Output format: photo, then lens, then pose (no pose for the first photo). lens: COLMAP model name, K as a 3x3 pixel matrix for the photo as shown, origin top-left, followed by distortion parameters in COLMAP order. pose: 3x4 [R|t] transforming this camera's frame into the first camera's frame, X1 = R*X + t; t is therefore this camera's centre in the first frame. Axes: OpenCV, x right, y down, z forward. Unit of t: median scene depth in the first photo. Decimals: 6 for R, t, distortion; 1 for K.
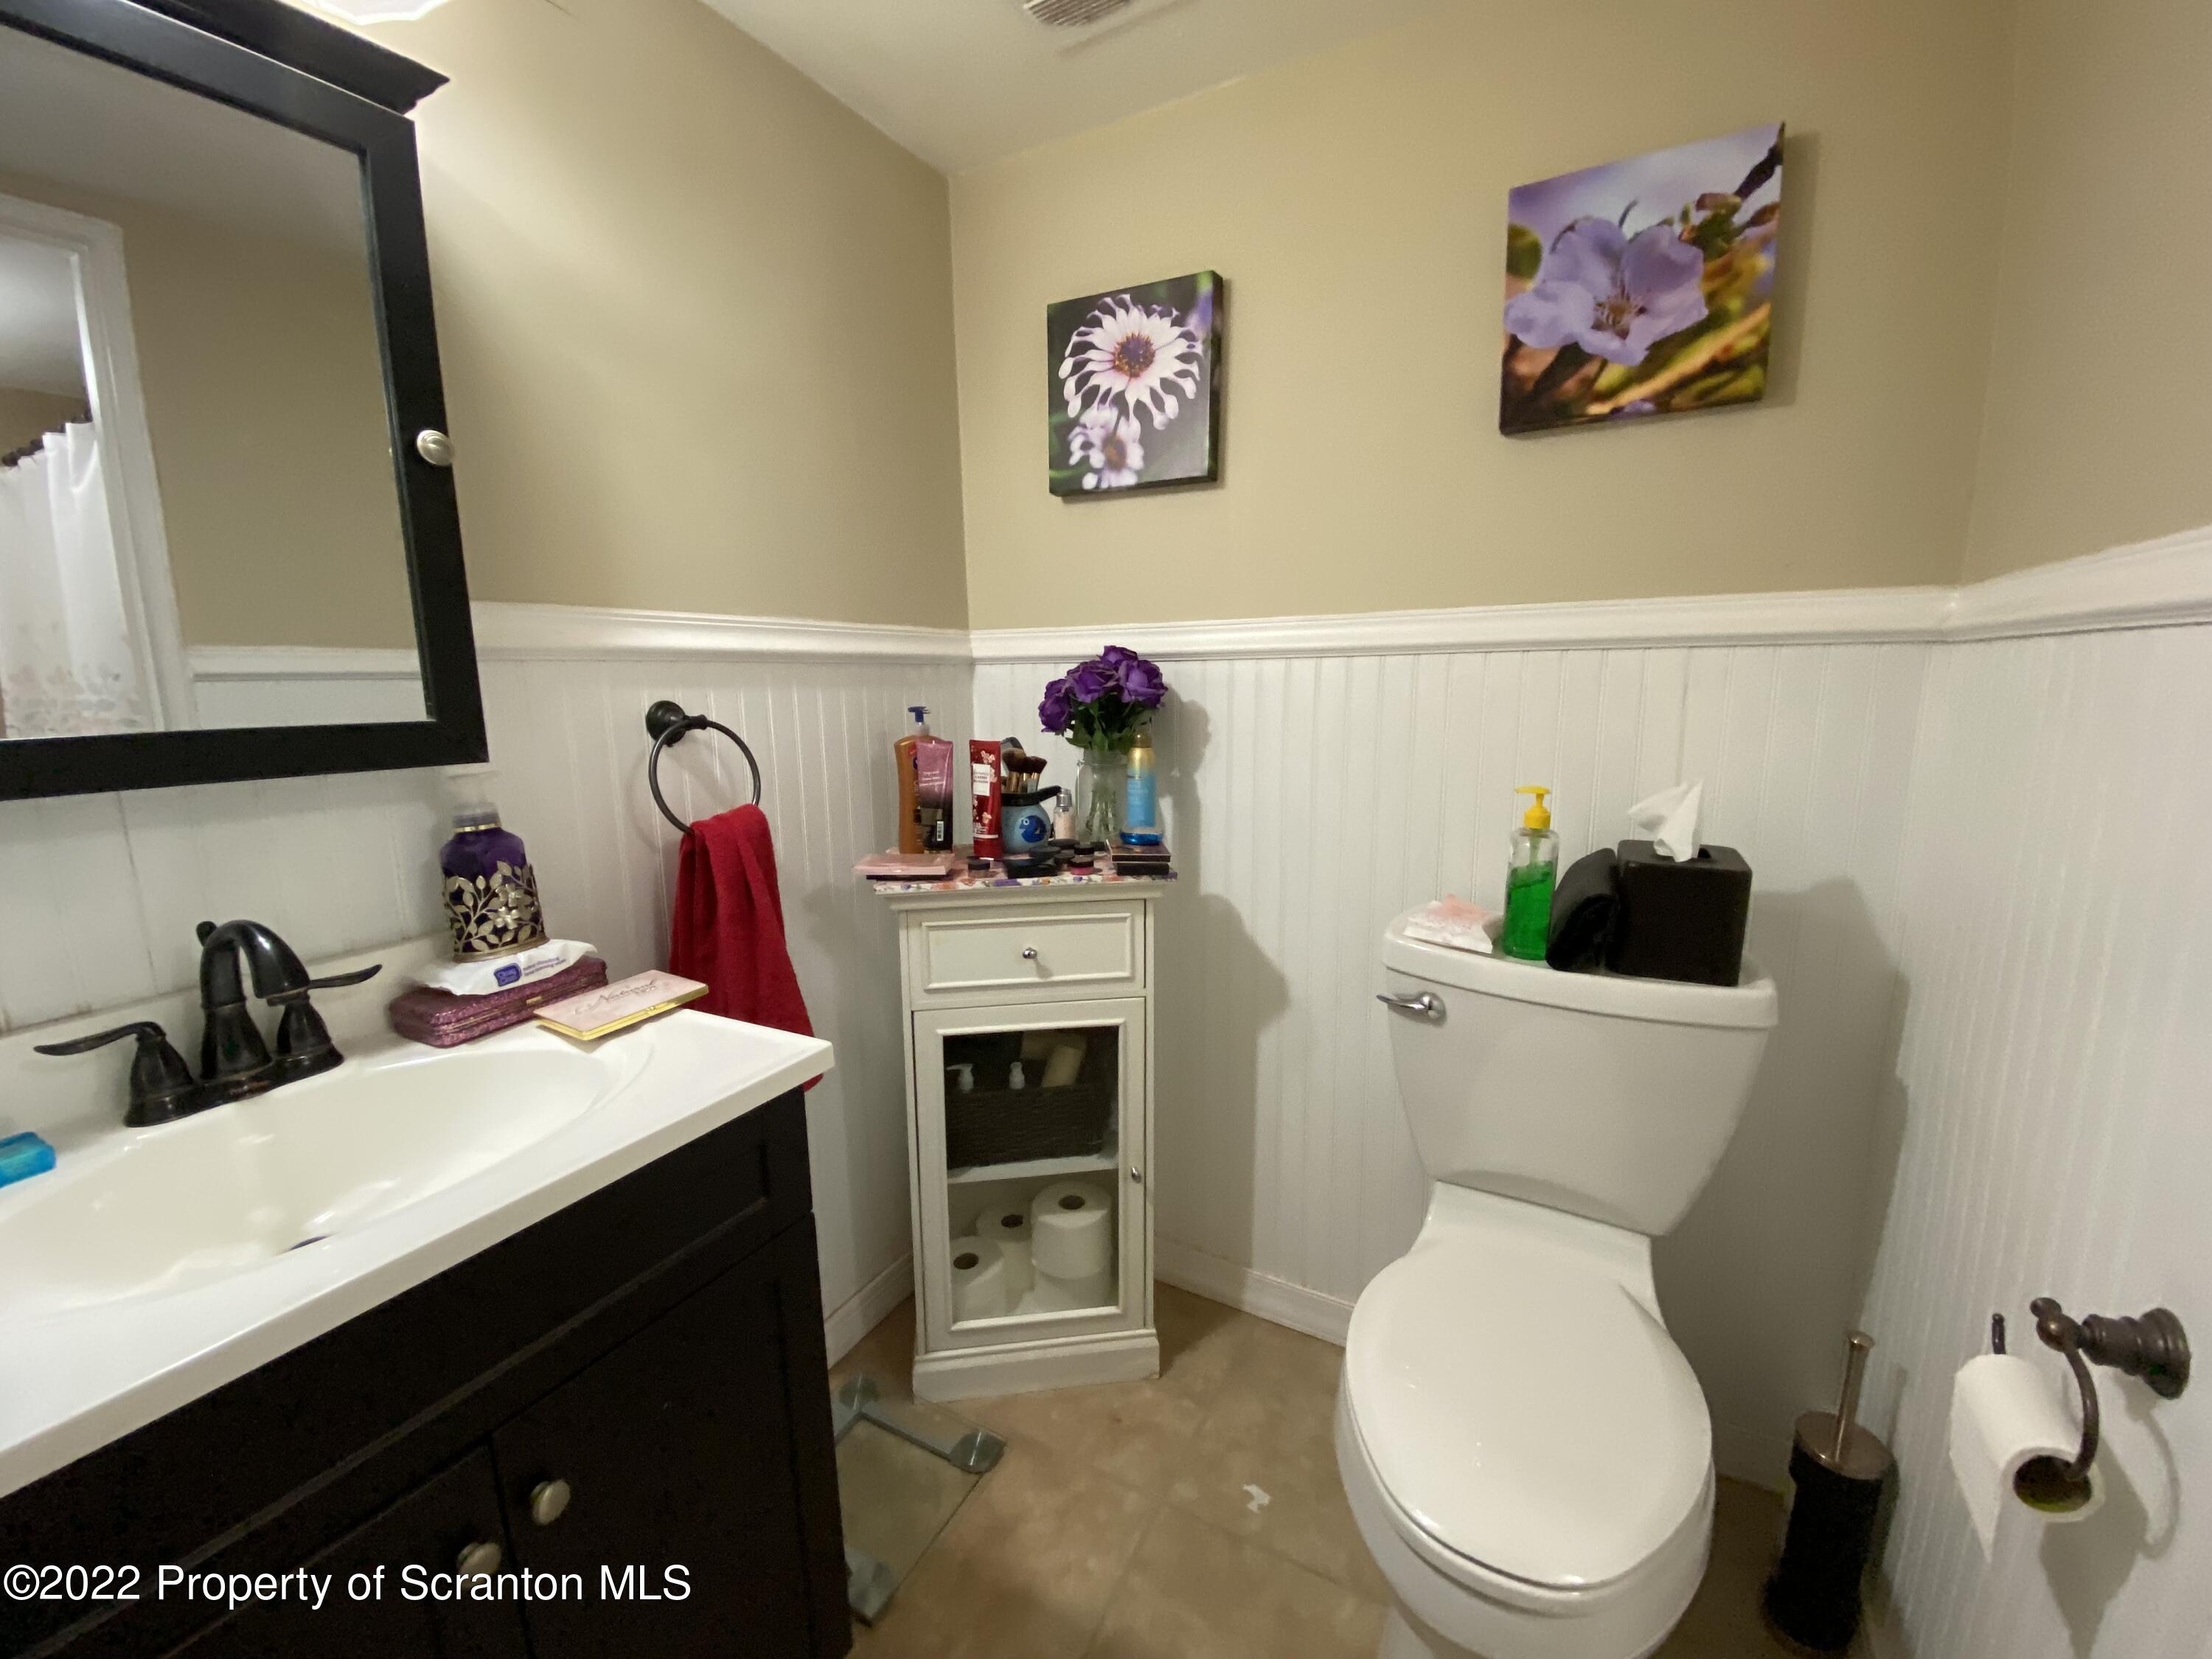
lens RADIAL K [[901.8, 0, 1093.4], [0, 901.8, 831.5], [0, 0, 1]] dist [0.023035, -0.019970]
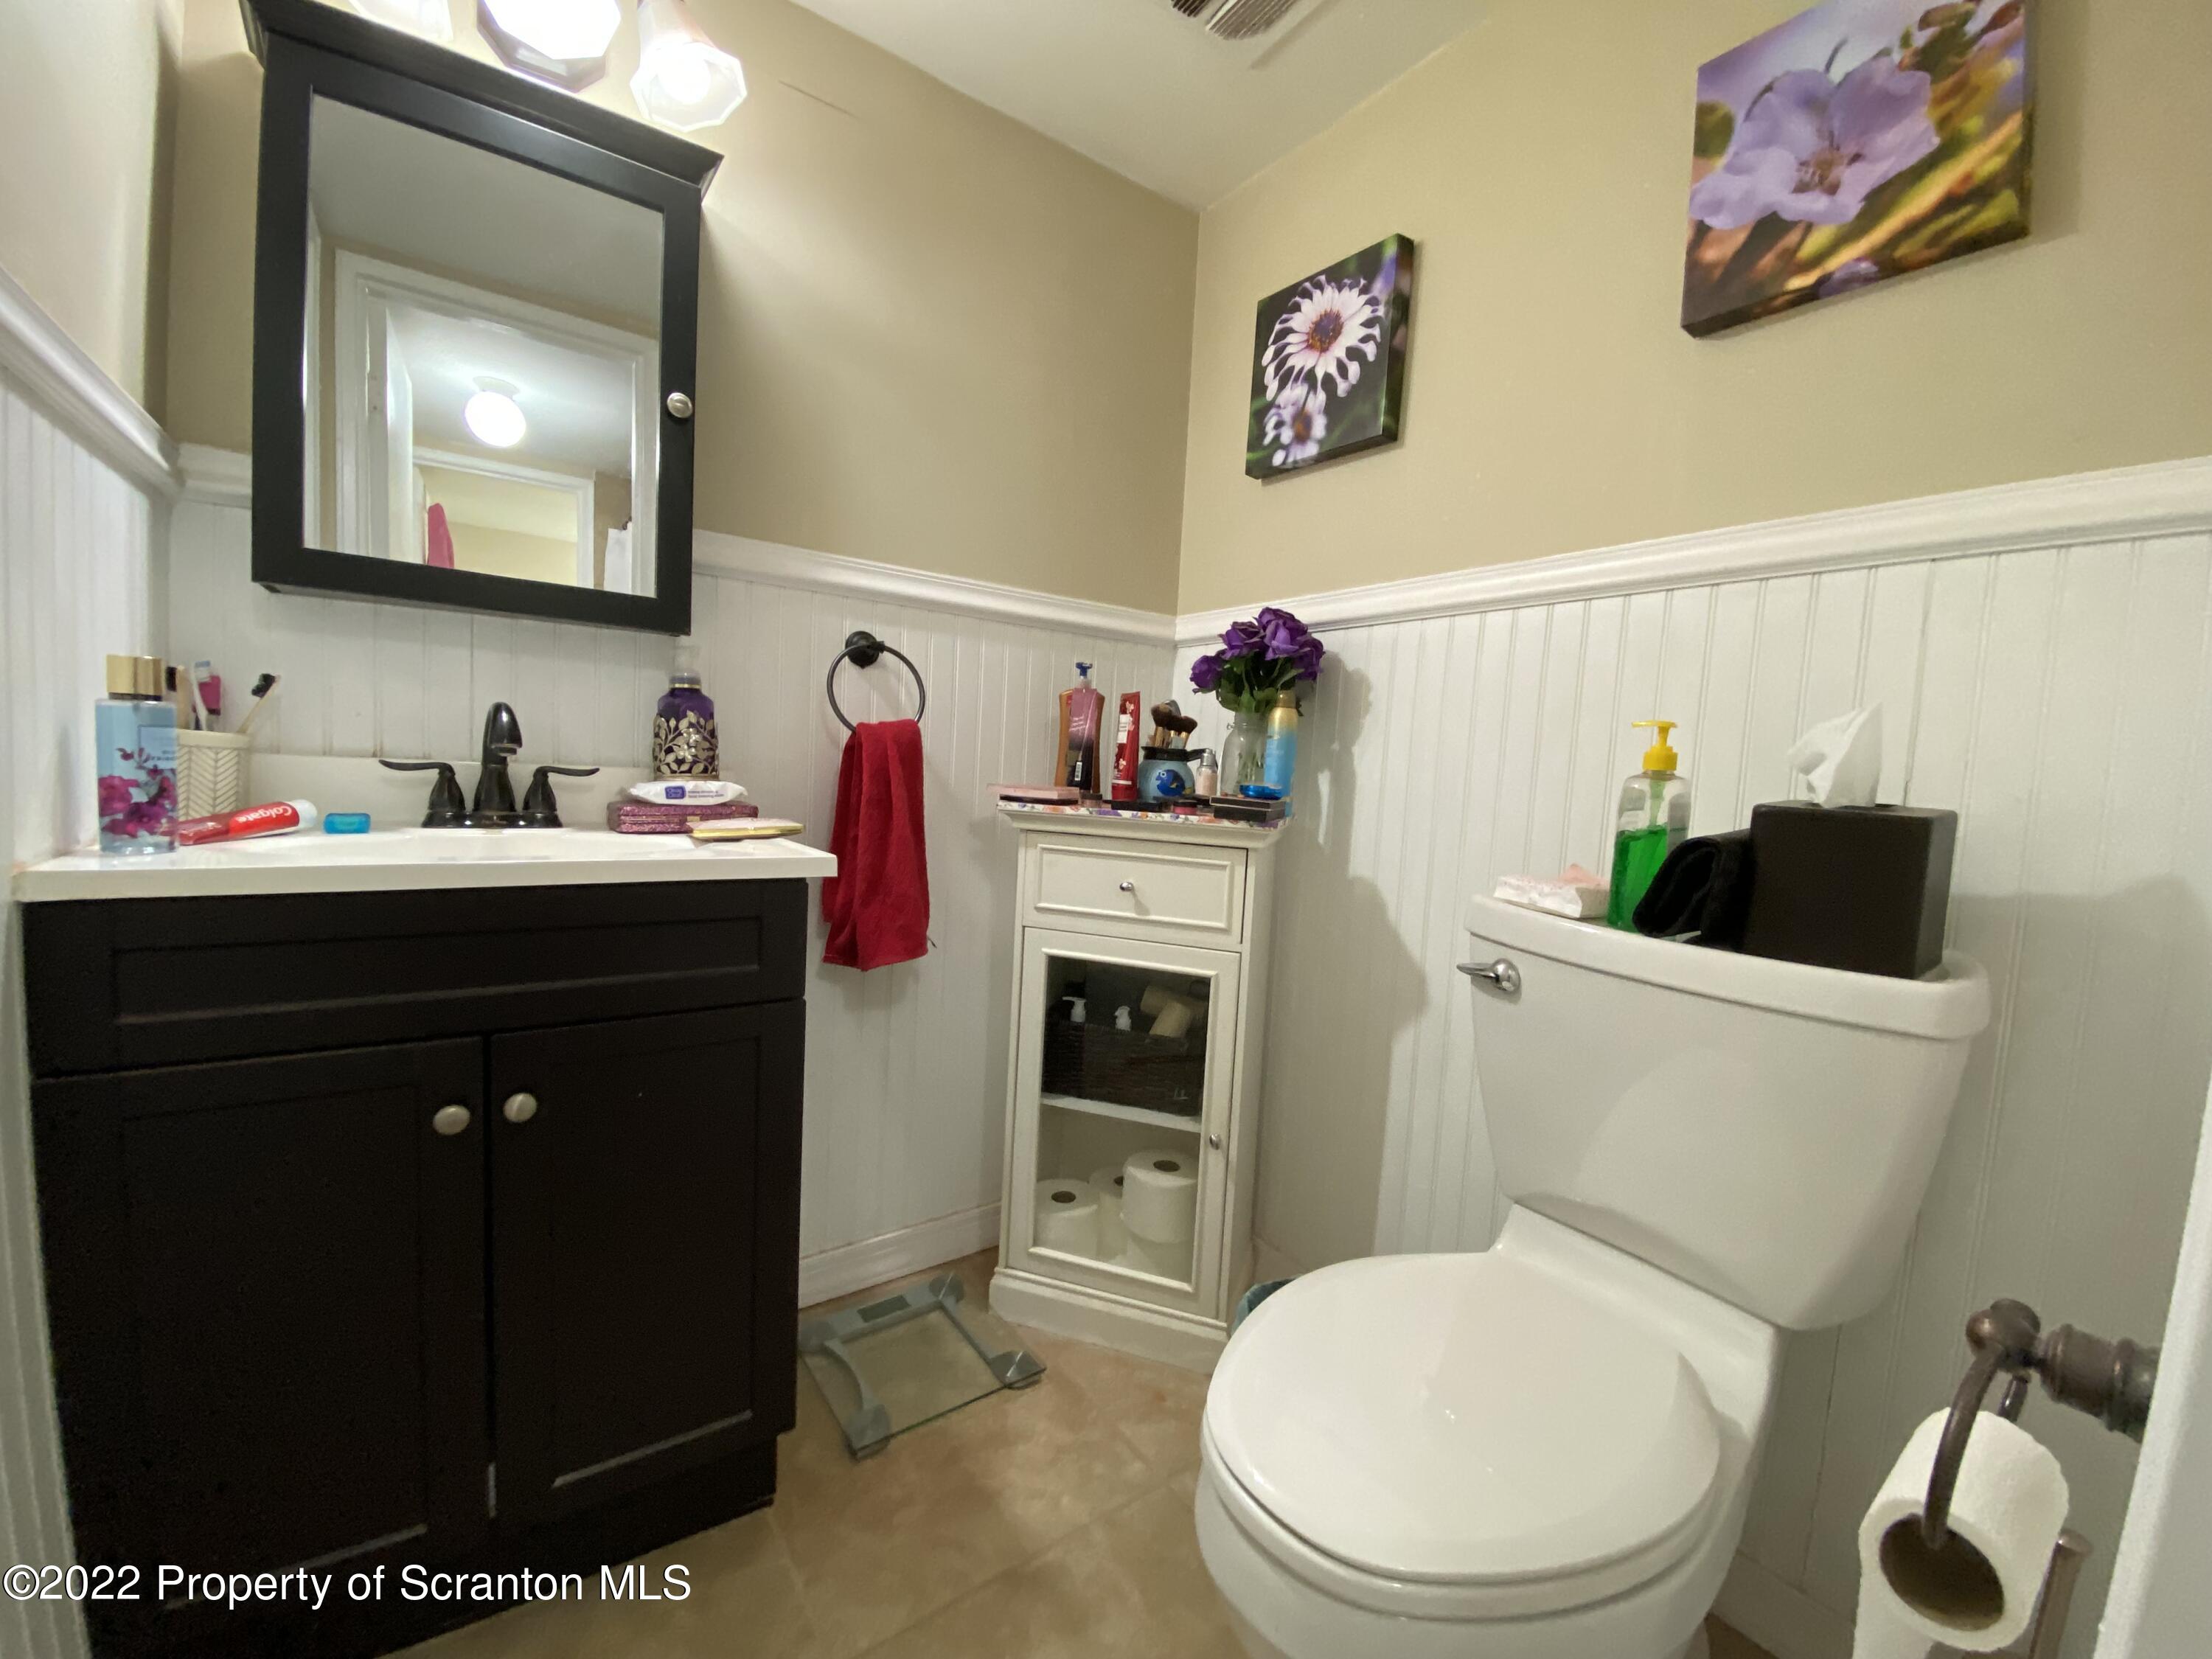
lens RADIAL K [[901.8, 0, 1093.4], [0, 901.8, 831.5], [0, 0, 1]] dist [0.023035, -0.019970]
pose [[0.895689, 0.097804, -0.433792, 0.324139], [-0.143501, 0.986895, -0.073792, 0.150001], [0.420890, 0.128344, 0.897986, 0.048523]]
